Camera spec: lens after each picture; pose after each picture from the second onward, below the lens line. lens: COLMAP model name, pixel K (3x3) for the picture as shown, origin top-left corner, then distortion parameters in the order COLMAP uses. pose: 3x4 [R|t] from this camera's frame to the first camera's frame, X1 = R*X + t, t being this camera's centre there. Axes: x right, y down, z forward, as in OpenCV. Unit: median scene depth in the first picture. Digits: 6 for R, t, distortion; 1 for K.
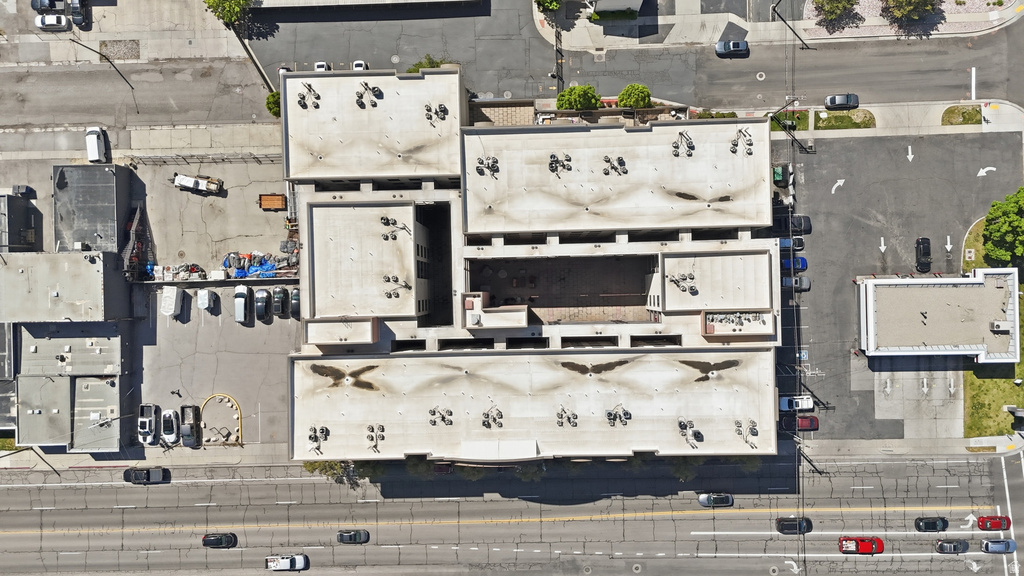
lens RADIAL K [[750.9, 0, 510.7], [0, 750.9, 294.4], [0, 0, 1]] dist [0.067722, -0.060035]
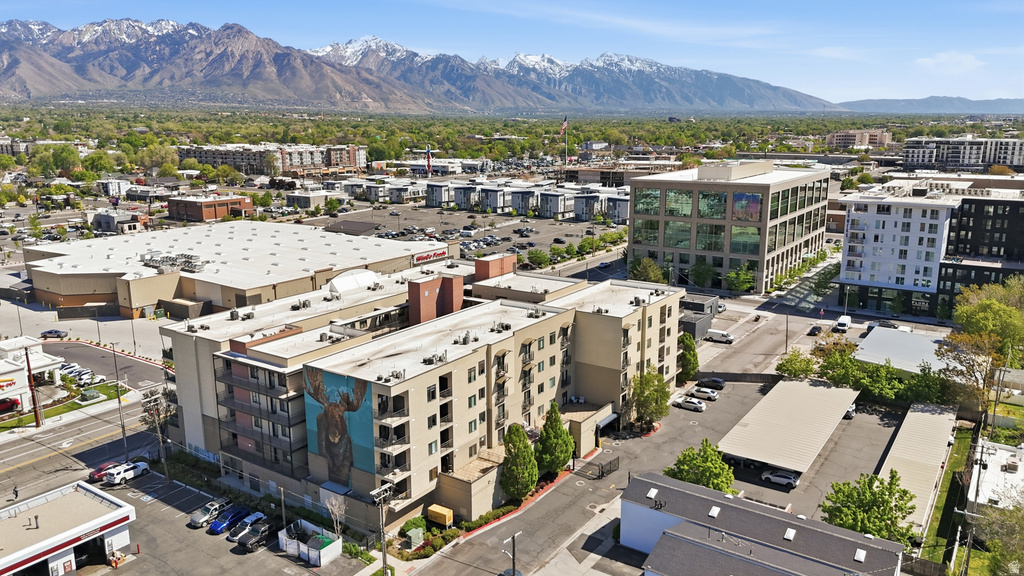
lens RADIAL K [[750.9, 0, 511.4], [0, 750.9, 294.5], [0, 0, 1]] dist [0.067722, -0.060035]
pose [[-0.584640, 0.211923, -0.783125, 0.750365], [-0.811077, -0.130438, 0.570210, -0.674051], [0.018692, 0.968542, 0.248145, 0.588379]]
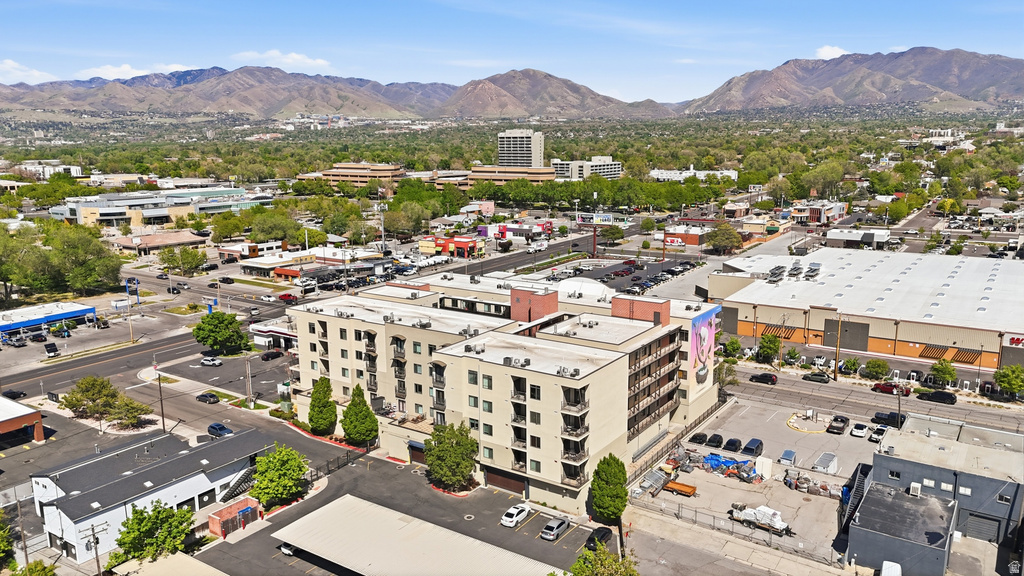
lens RADIAL K [[750.9, 0, 505.1], [0, 750.9, 284.9], [0, 0, 1]] dist [0.067722, -0.060035]
pose [[-0.812724, -0.075501, 0.577736, -0.649576], [0.581725, -0.160960, 0.797300, -0.917582], [0.032796, 0.984069, 0.174737, 0.615989]]
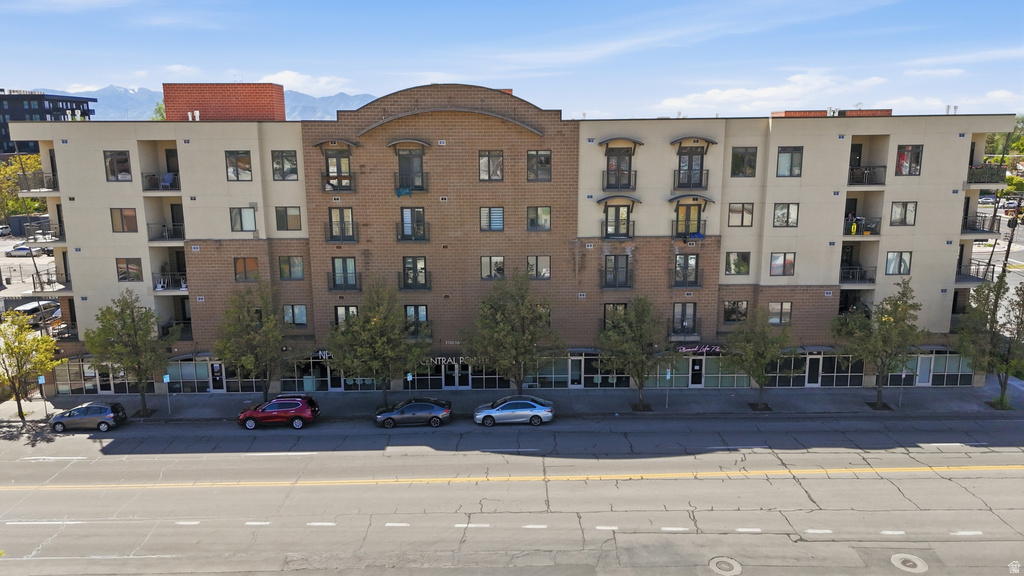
lens RADIAL K [[750.9, 0, 510.6], [0, 750.9, 289.4], [0, 0, 1]] dist [0.067722, -0.060035]
pose [[-0.995564, 0.057987, -0.074090, 0.044964], [-0.084276, -0.199557, 0.976255, -0.653872], [0.041825, 0.978169, 0.203558, 0.856345]]
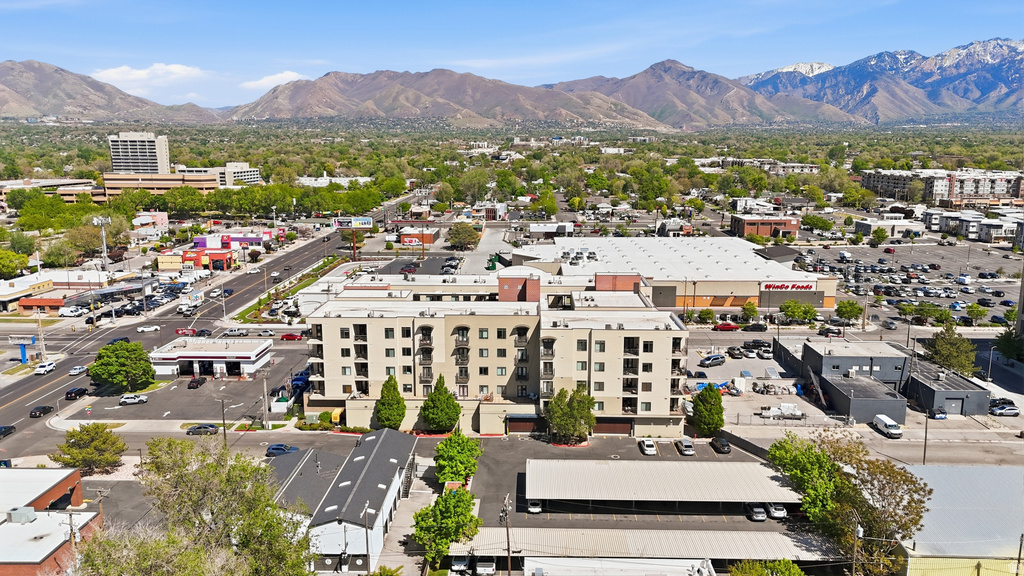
lens RADIAL K [[750.9, 0, 513.1], [0, 750.9, 292.1], [0, 0, 1]] dist [0.067722, -0.060035]
pose [[-0.998480, 0.018745, 0.051827, -0.074571], [0.047255, -0.192715, 0.980116, -1.263415], [0.028360, 0.981076, 0.191537, 0.602103]]
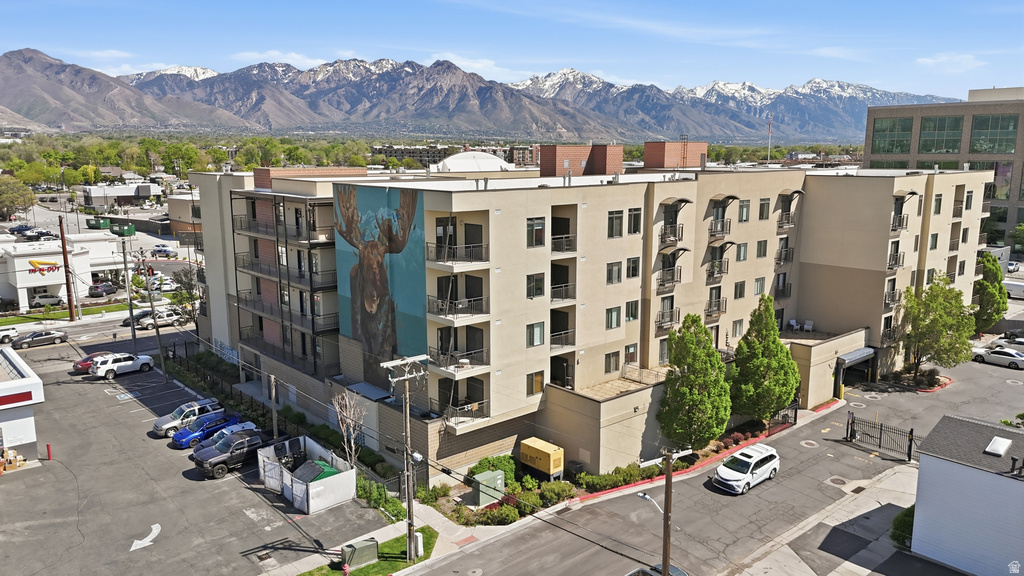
lens RADIAL K [[750.9, 0, 511.7], [0, 750.9, 291.8], [0, 0, 1]] dist [0.067722, -0.060035]
pose [[-0.765720, 0.146466, -0.626275, 0.504261], [-0.642822, -0.142074, 0.752725, -0.500902], [0.021271, 0.978960, 0.202941, 0.816124]]
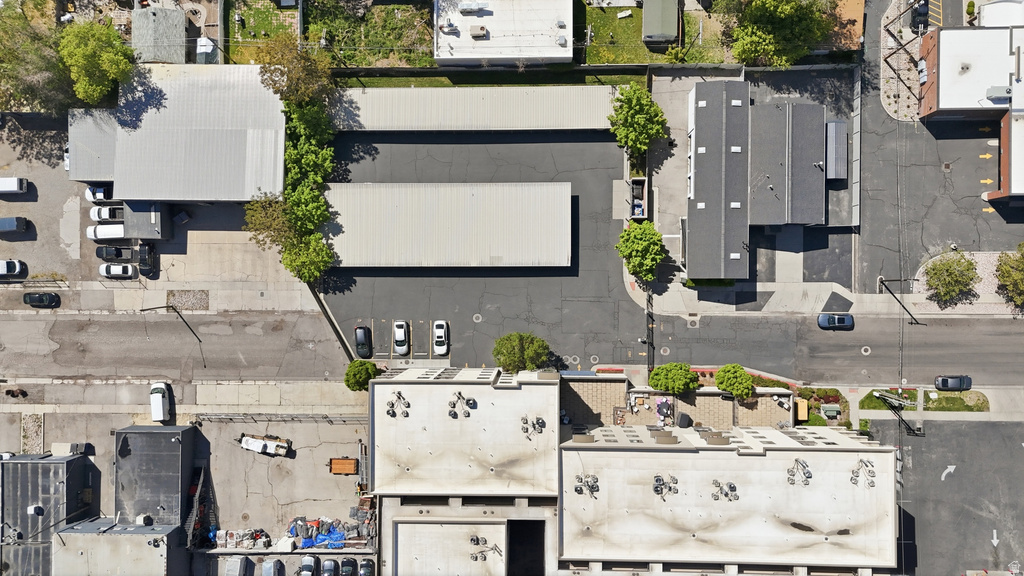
lens RADIAL K [[750.9, 0, 507.5], [0, 750.9, 285.1], [0, 0, 1]] dist [0.067722, -0.060035]
pose [[0.999703, 0.024040, -0.004092, -0.112996], [-0.024037, 0.999711, 0.000714, -0.359081], [0.004108, -0.000615, 0.999991, 0.056432]]
